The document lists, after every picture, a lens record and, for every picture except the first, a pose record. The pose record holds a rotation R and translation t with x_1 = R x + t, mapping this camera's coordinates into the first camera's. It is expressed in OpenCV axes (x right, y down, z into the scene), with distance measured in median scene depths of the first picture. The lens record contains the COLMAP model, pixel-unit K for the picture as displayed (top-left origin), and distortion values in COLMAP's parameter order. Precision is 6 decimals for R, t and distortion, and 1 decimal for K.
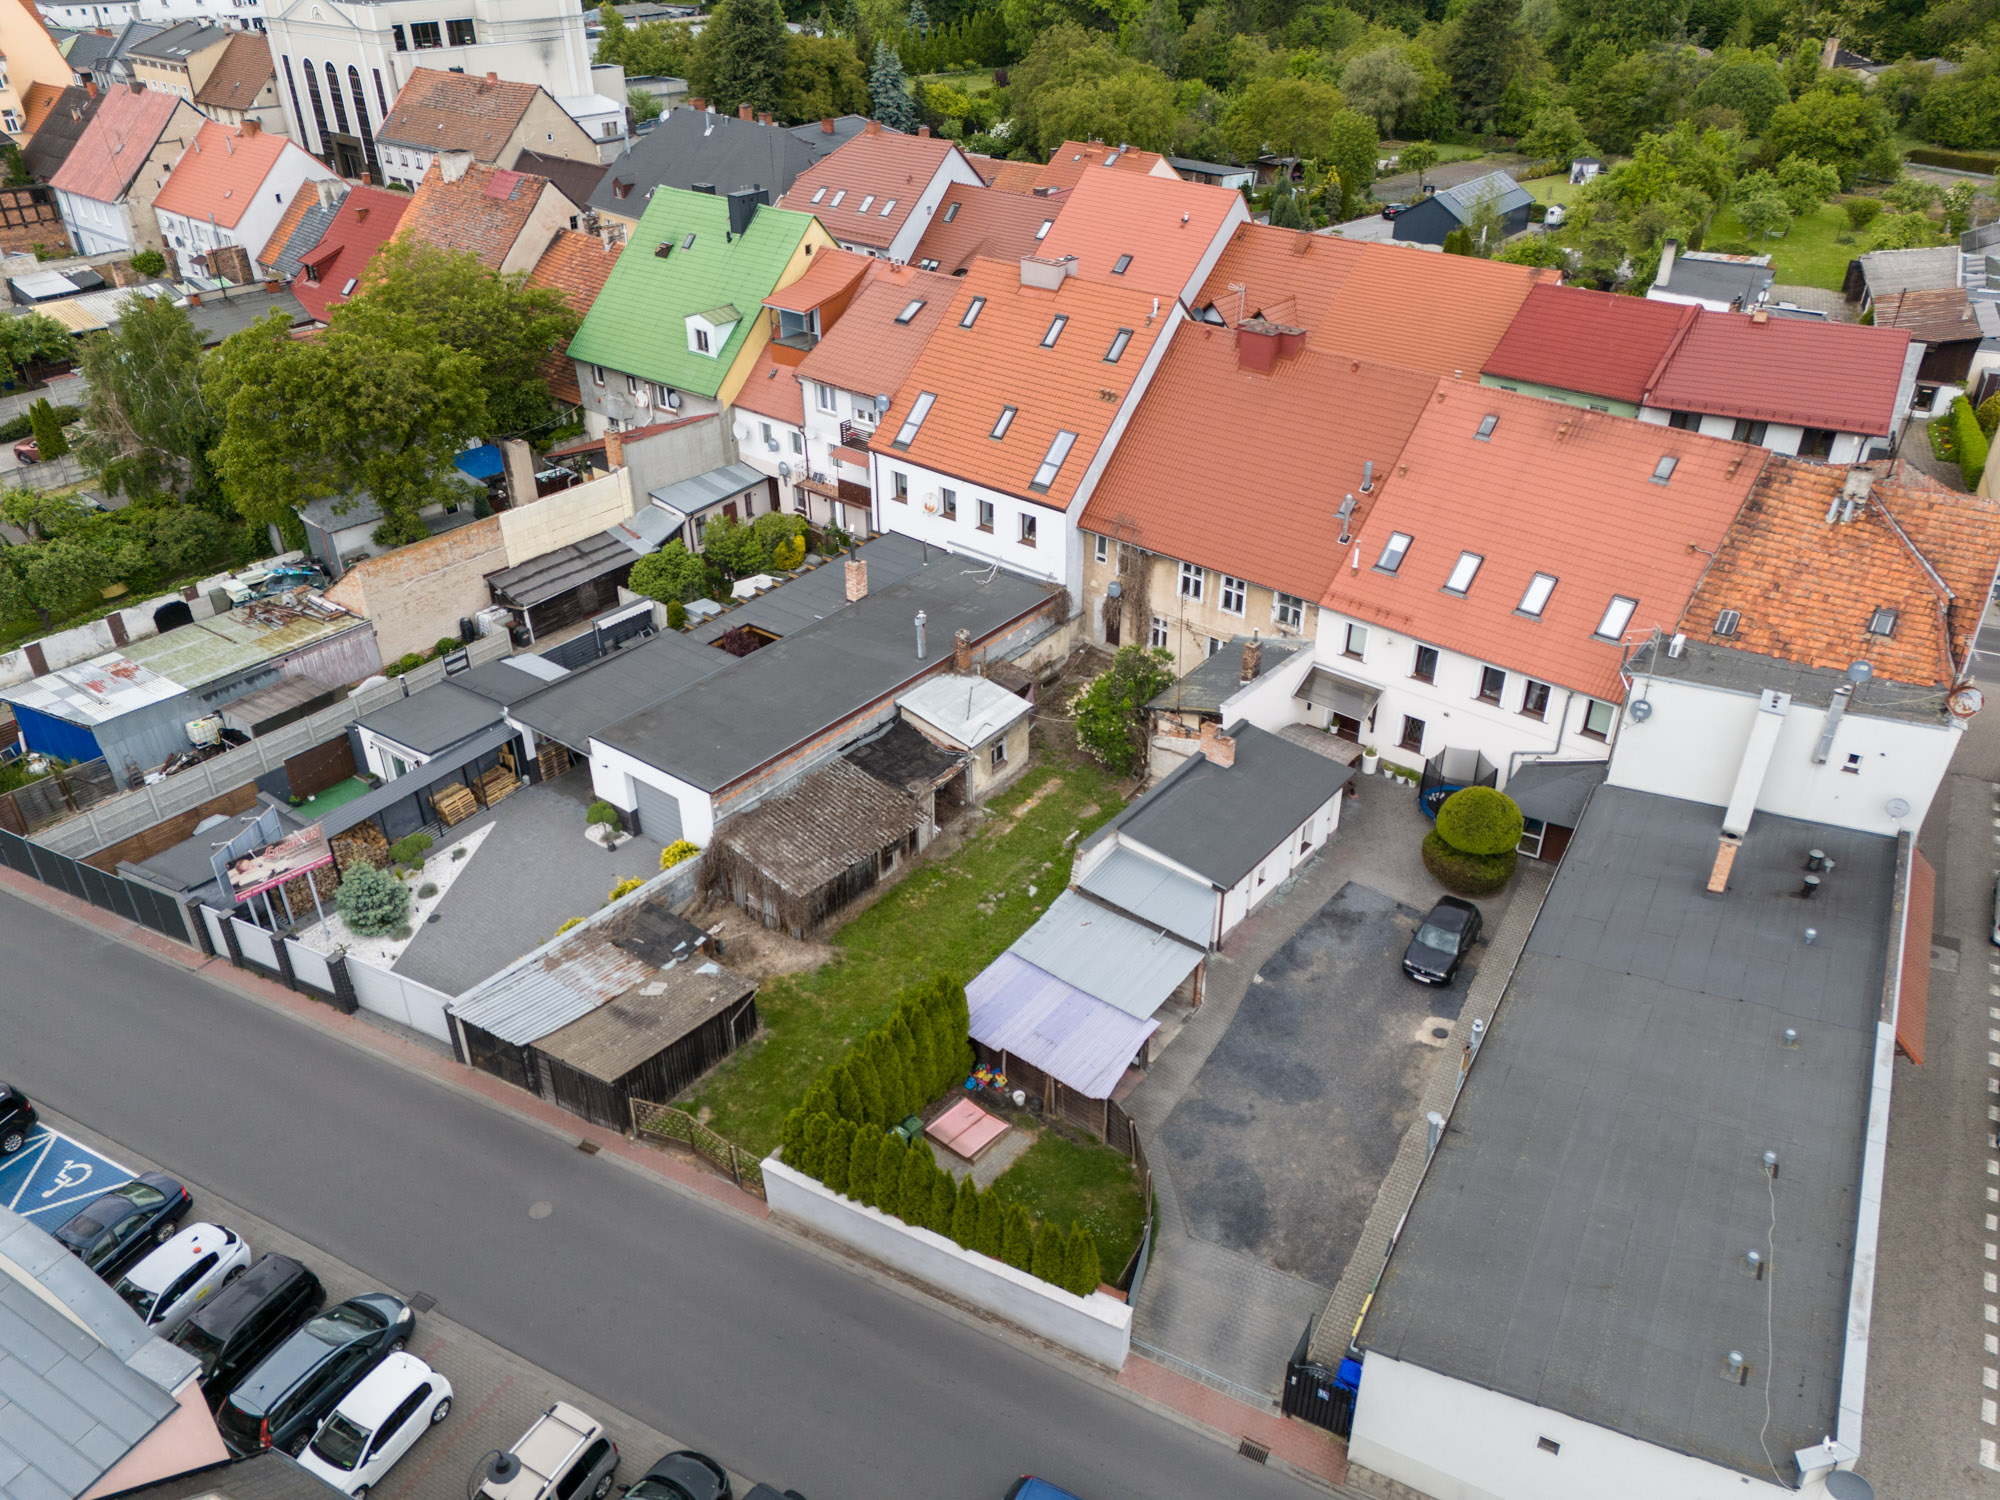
lens RADIAL K [[1451.8, 0, 1000.0], [0, 1451.8, 750.0], [0, 0, 1]] dist [0.099123, -0.135184]
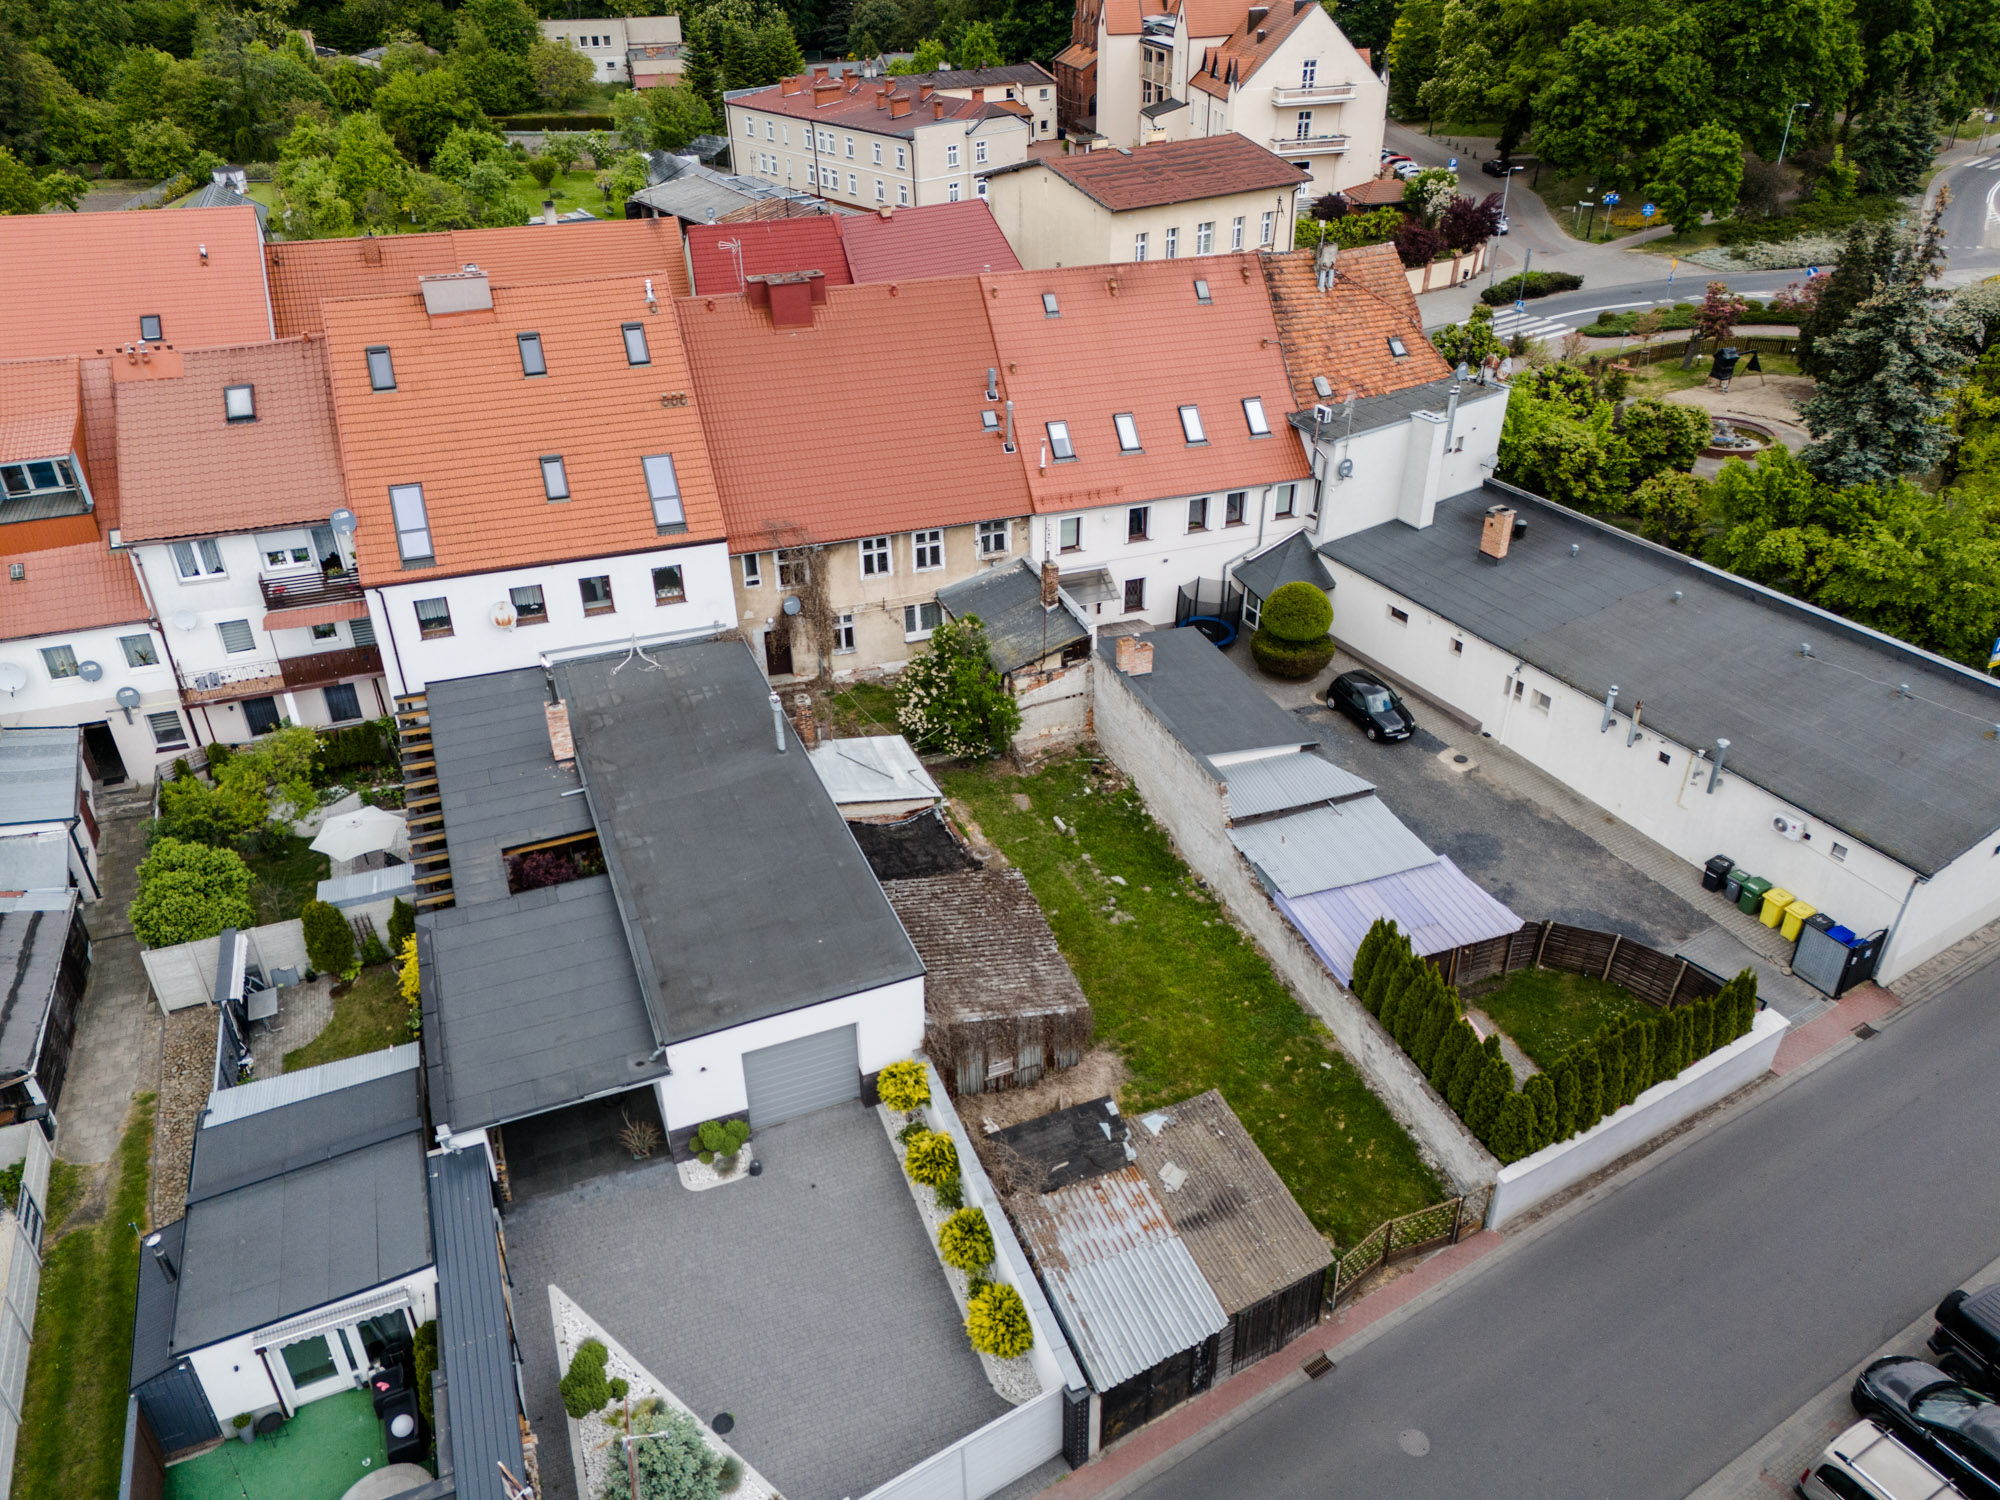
lens RADIAL K [[1451.8, 0, 1000.0], [0, 1451.8, 750.0], [0, 0, 1]] dist [0.099123, -0.135184]
pose [[0.503610, -0.447394, 0.739064, -0.584326], [0.459407, 0.863172, 0.209476, -0.176690], [-0.731658, 0.234037, 0.640237, 0.421298]]
